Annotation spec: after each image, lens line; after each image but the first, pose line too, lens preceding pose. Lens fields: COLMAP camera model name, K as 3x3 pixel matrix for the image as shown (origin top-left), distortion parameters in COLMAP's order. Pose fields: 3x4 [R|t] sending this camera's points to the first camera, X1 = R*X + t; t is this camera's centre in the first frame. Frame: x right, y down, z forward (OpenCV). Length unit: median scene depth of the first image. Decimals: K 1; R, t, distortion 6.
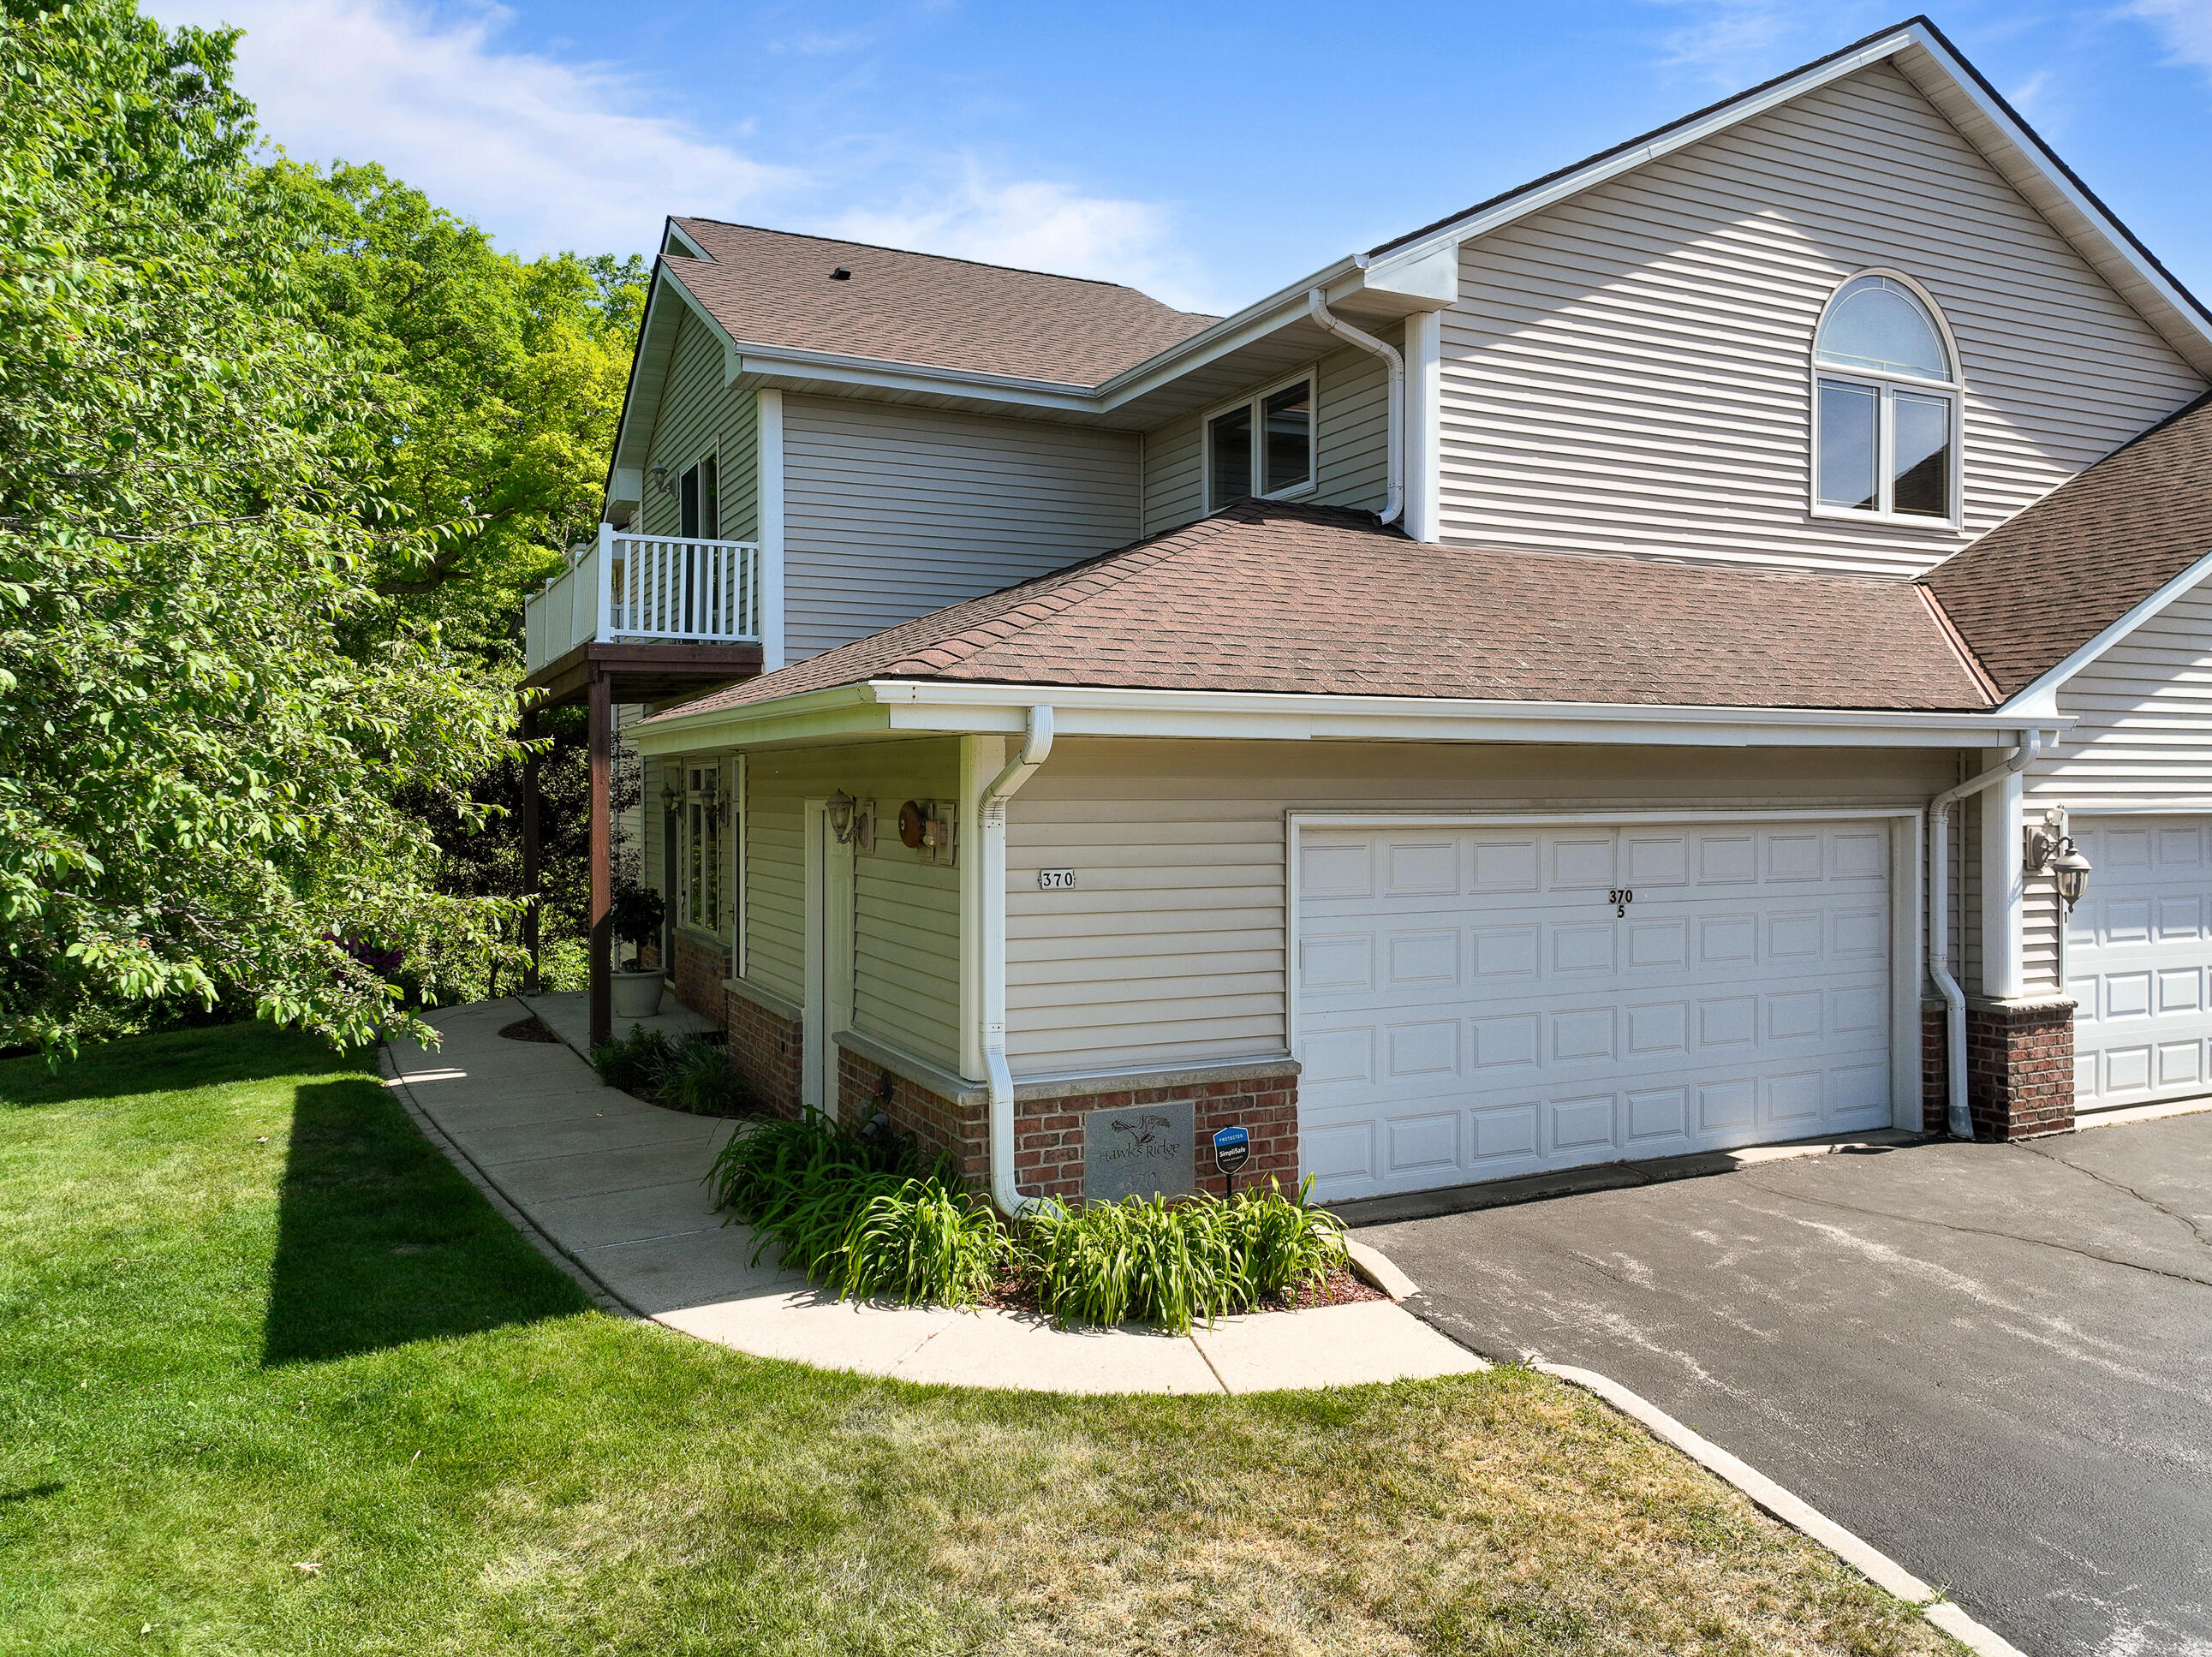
lens RADIAL K [[1598.9, 0, 1106.0], [0, 1598.9, 828.5], [0, 0, 1]] dist [0.008244, 0.005977]
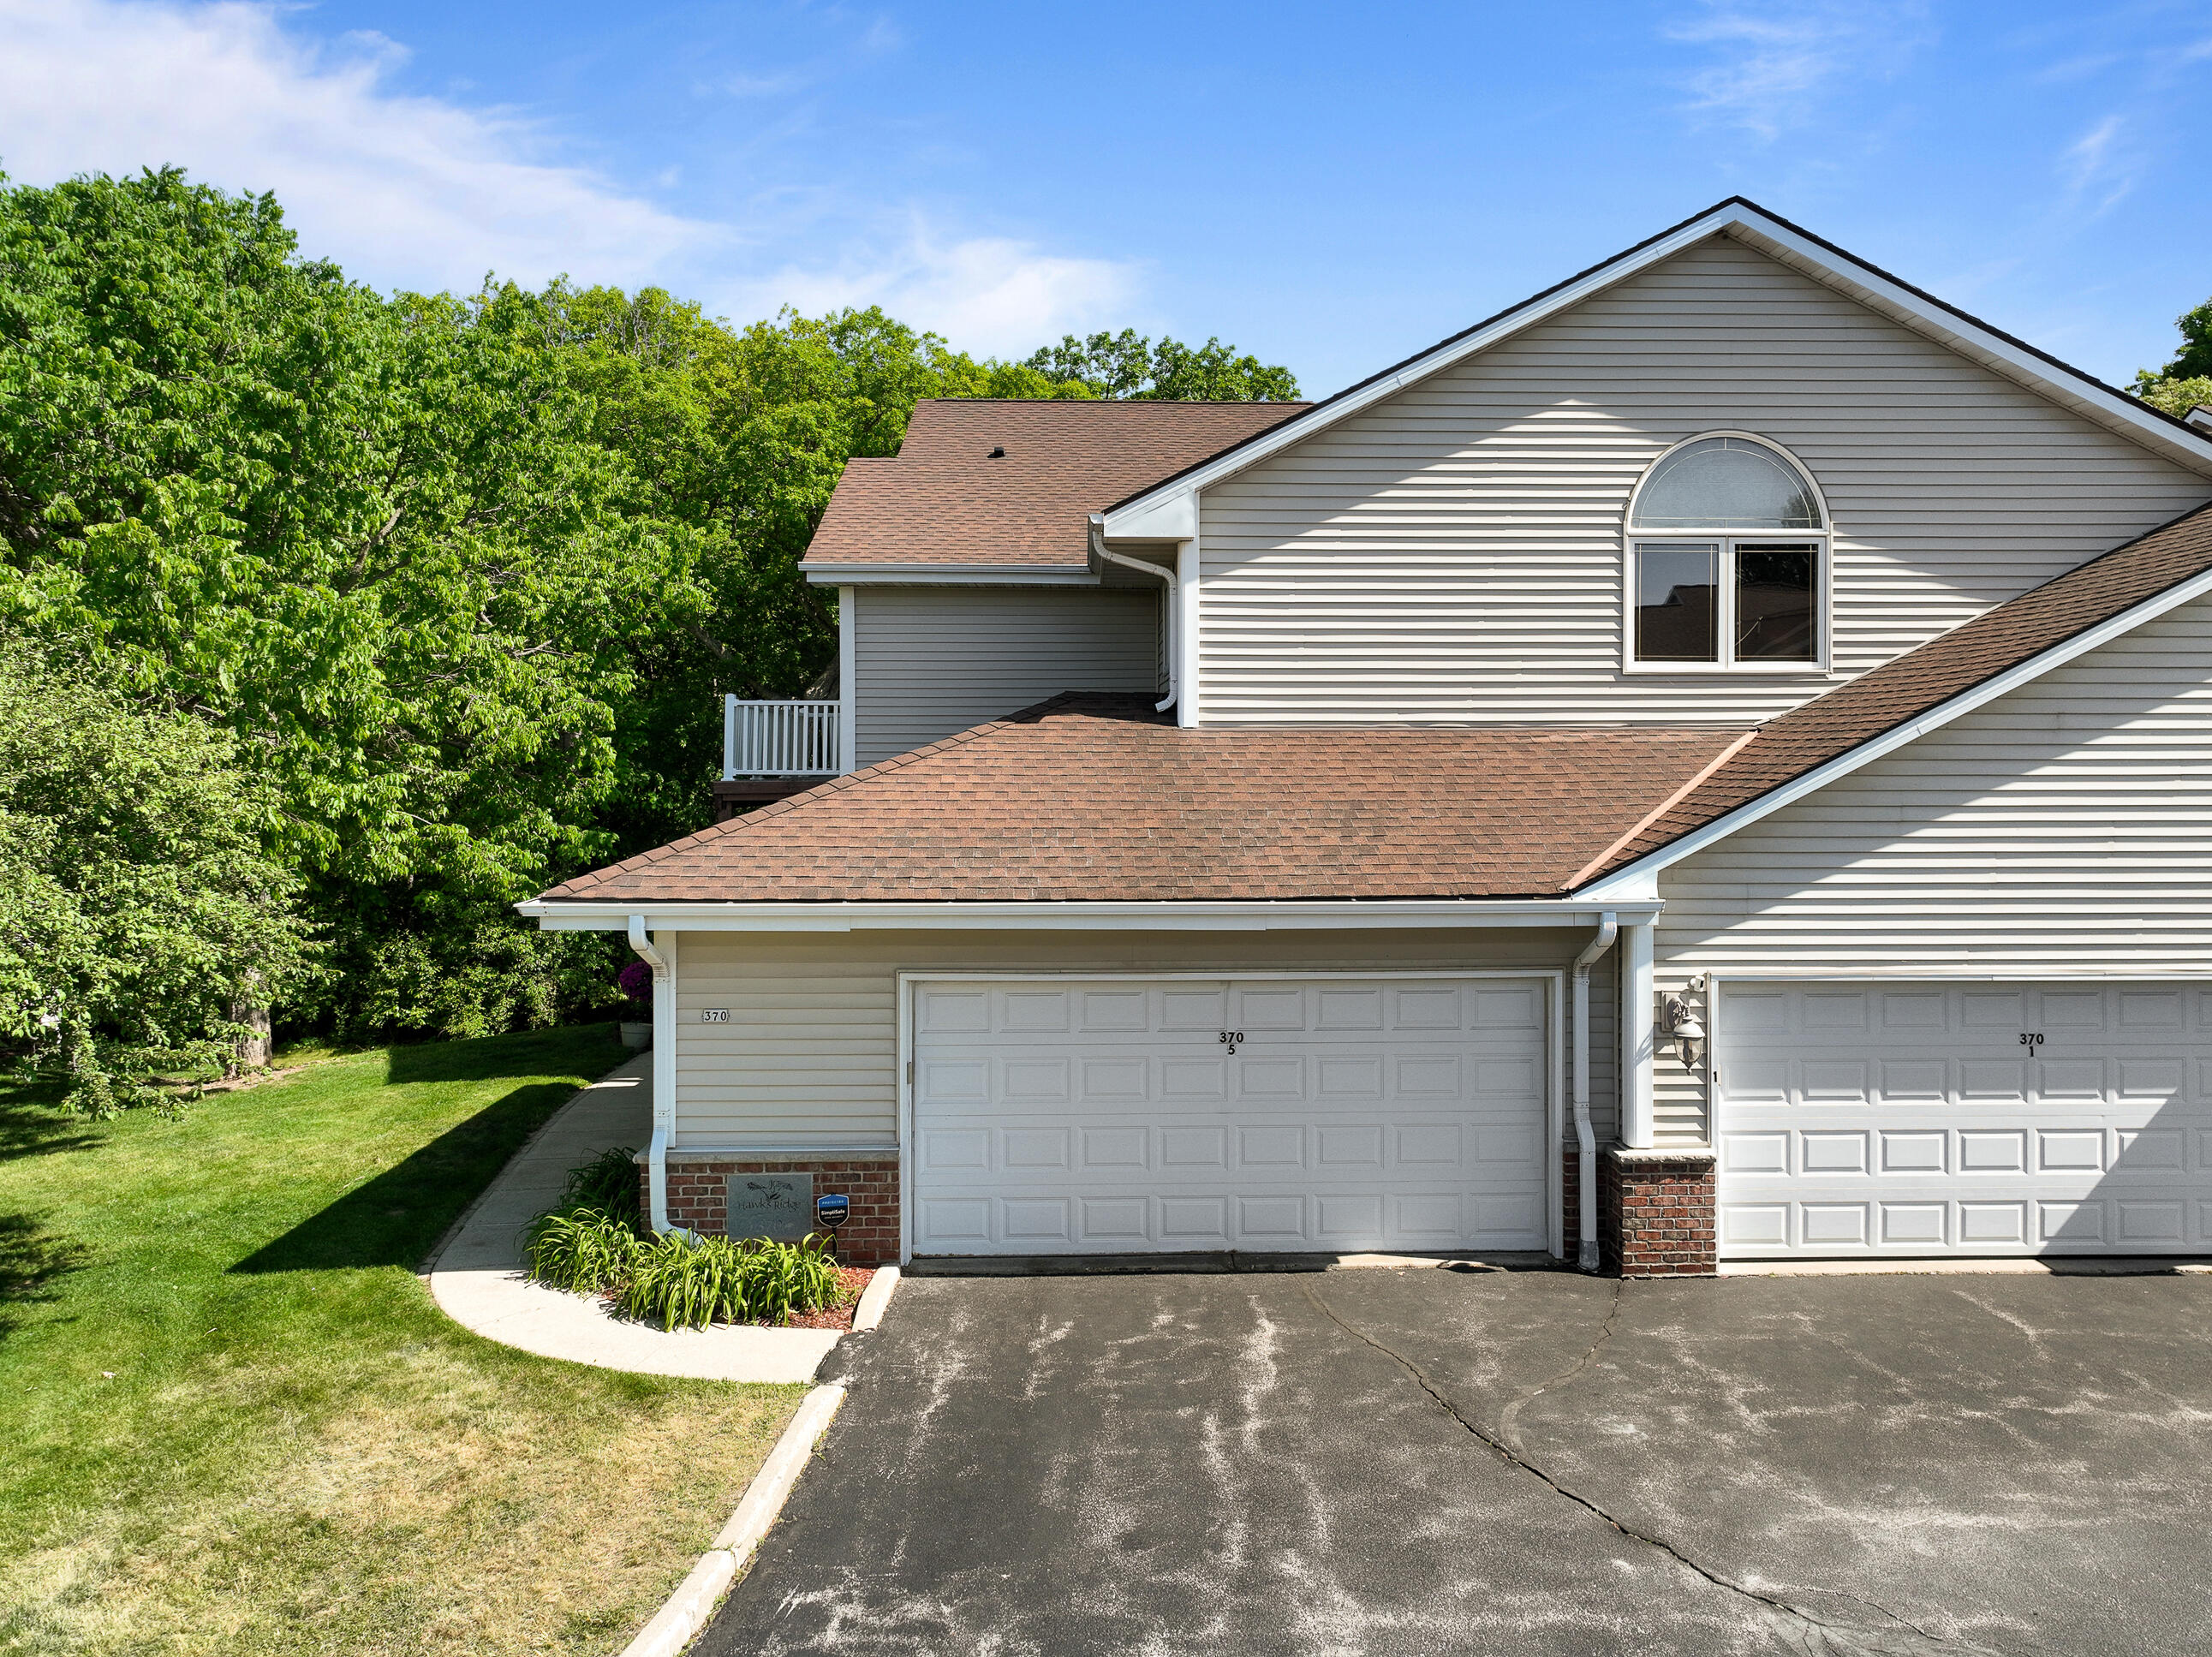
lens RADIAL K [[1606.5, 0, 1107.2], [0, 1606.5, 790.4], [0, 0, 1]] dist [0.004655, 0.004967]
pose [[0.907130, 0.008936, -0.420755, 0.758178], [-0.008880, 0.999958, 0.002093, -0.150747], [0.420756, 0.001838, 0.907172, -0.166580]]
